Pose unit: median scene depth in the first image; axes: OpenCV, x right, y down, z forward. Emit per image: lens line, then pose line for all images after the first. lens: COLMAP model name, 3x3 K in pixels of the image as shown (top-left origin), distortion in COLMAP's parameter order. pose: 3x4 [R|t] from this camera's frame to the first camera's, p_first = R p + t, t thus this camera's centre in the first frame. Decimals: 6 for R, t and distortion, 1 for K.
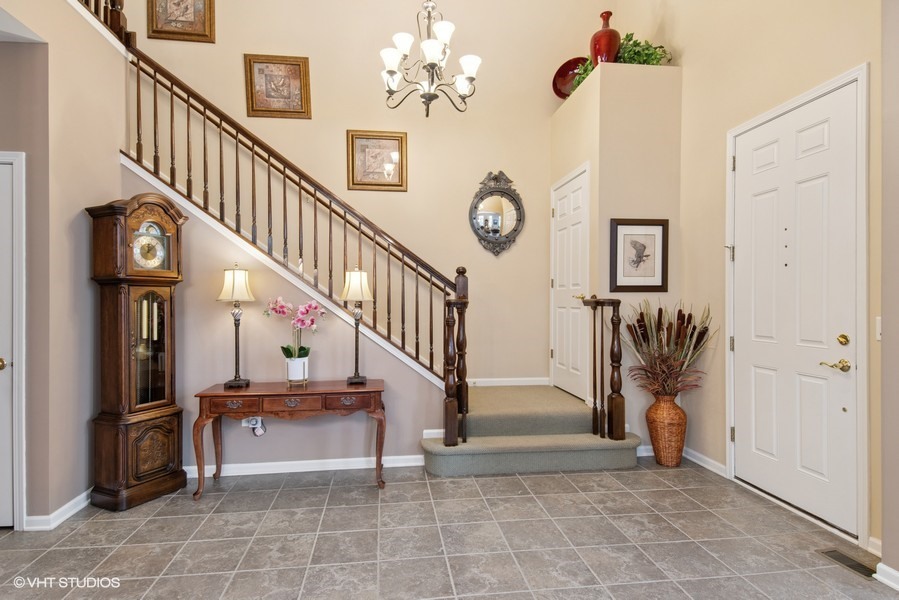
lens RADIAL K [[481.1, 0, 446.5], [0, 481.1, 300.4], [0, 0, 1]] dist [0.029998, -0.012238]
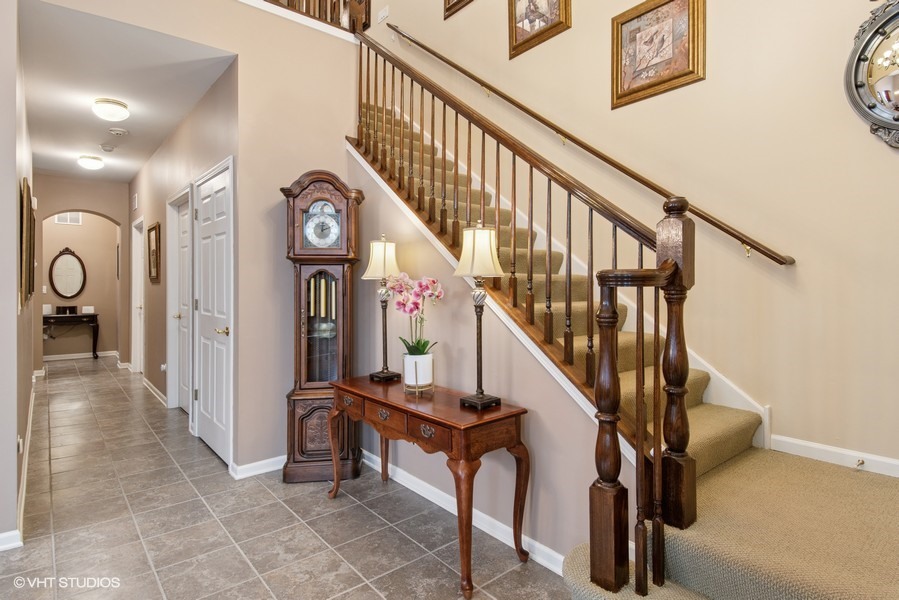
lens RADIAL K [[481.1, 0, 452.9], [0, 481.1, 287.9], [0, 0, 1]] dist [0.029998, -0.012238]
pose [[0.533127, 0.000440, -0.846035, 0.358675], [0.006759, 0.999966, 0.004779, 0.014479], [0.846008, -0.008266, 0.533105, 0.691773]]
